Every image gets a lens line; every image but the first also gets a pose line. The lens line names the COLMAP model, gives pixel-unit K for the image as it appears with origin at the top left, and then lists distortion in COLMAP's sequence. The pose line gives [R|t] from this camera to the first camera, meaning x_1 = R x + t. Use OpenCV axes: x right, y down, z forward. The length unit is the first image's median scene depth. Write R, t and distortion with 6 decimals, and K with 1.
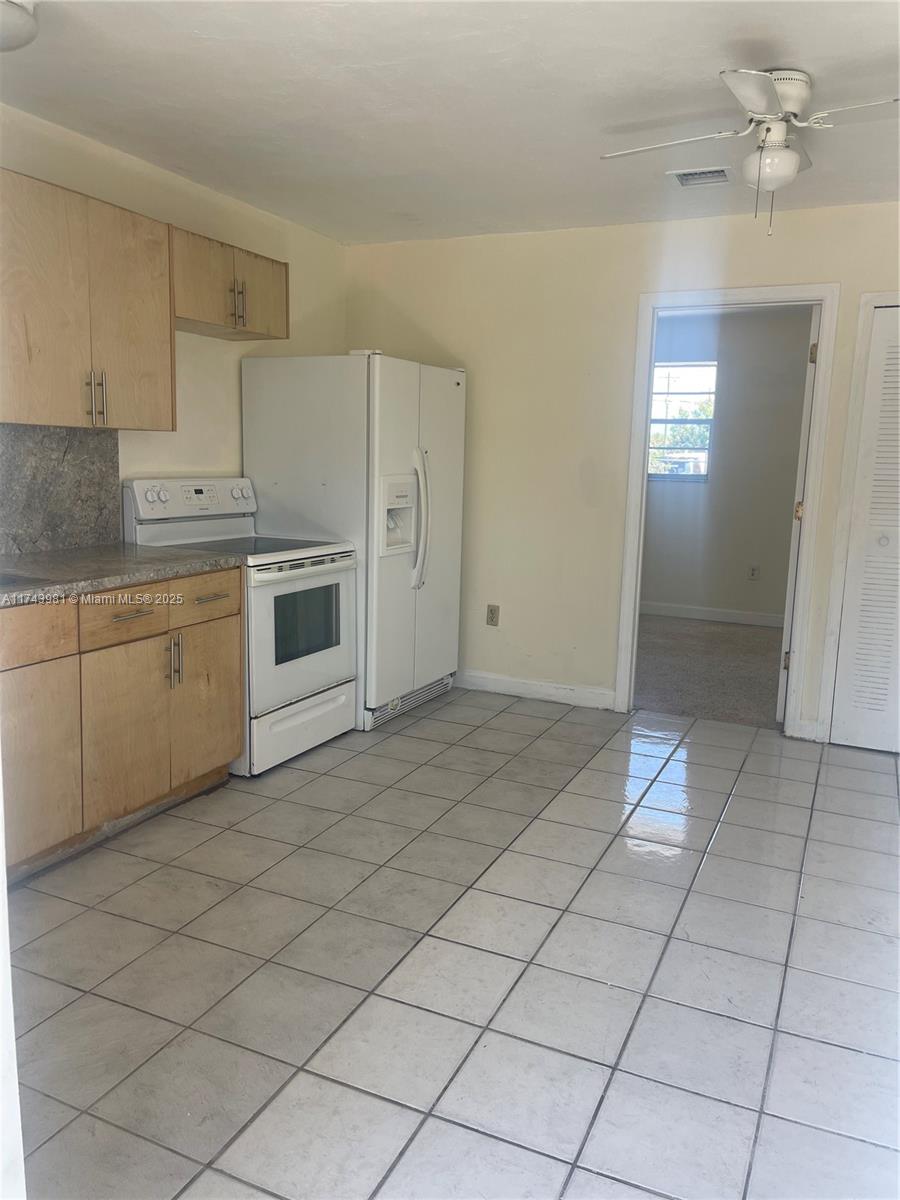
lens RADIAL K [[894.7, 0, 450.0], [0, 894.7, 600.0], [0, 0, 1]] dist [-0.058717, -0.006971]
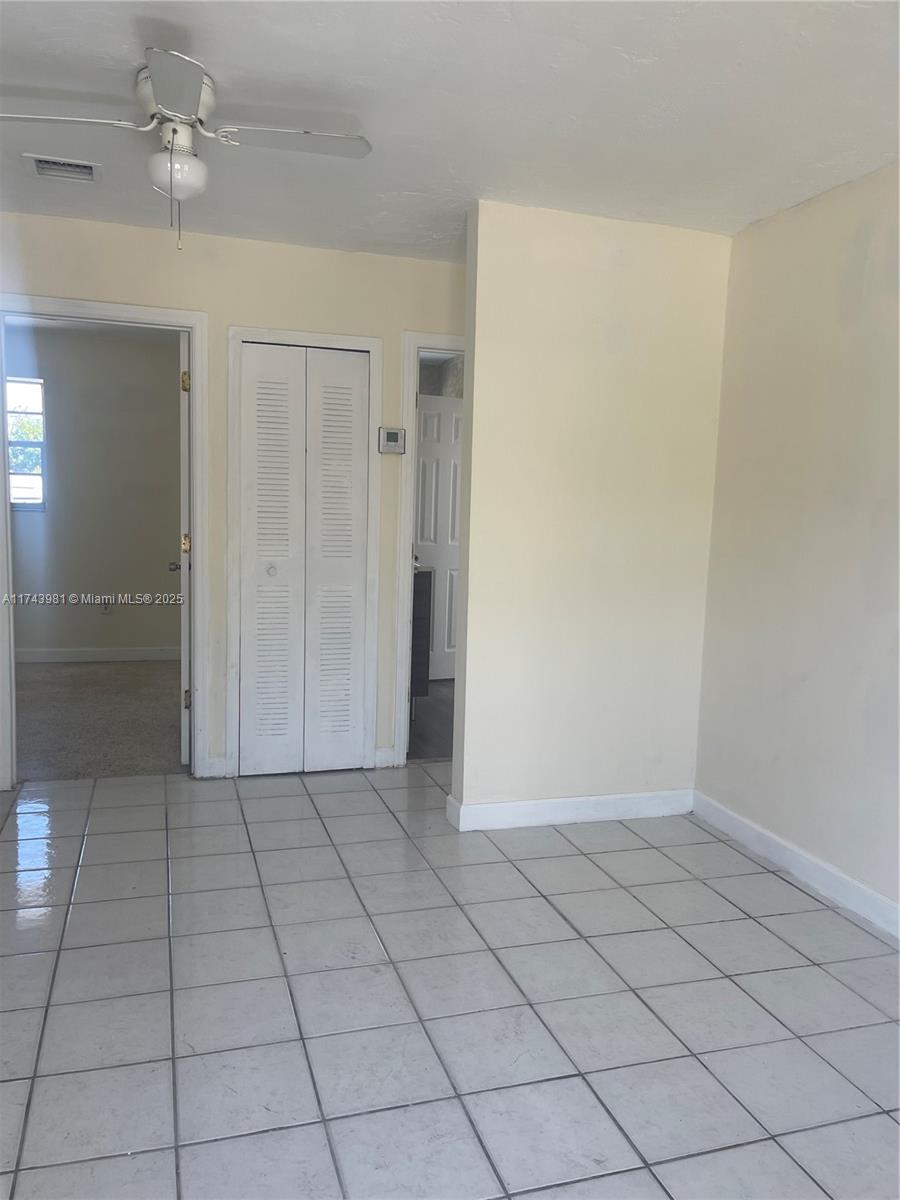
lens RADIAL K [[879.5, 0, 450.0], [0, 879.5, 600.0], [0, 0, 1]] dist [0.049092, -0.088456]
pose [[0.726633, -0.073366, 0.683097, -0.061953], [0.091058, 0.995795, 0.010089, -0.023568], [-0.680965, 0.054871, 0.730258, 0.104456]]
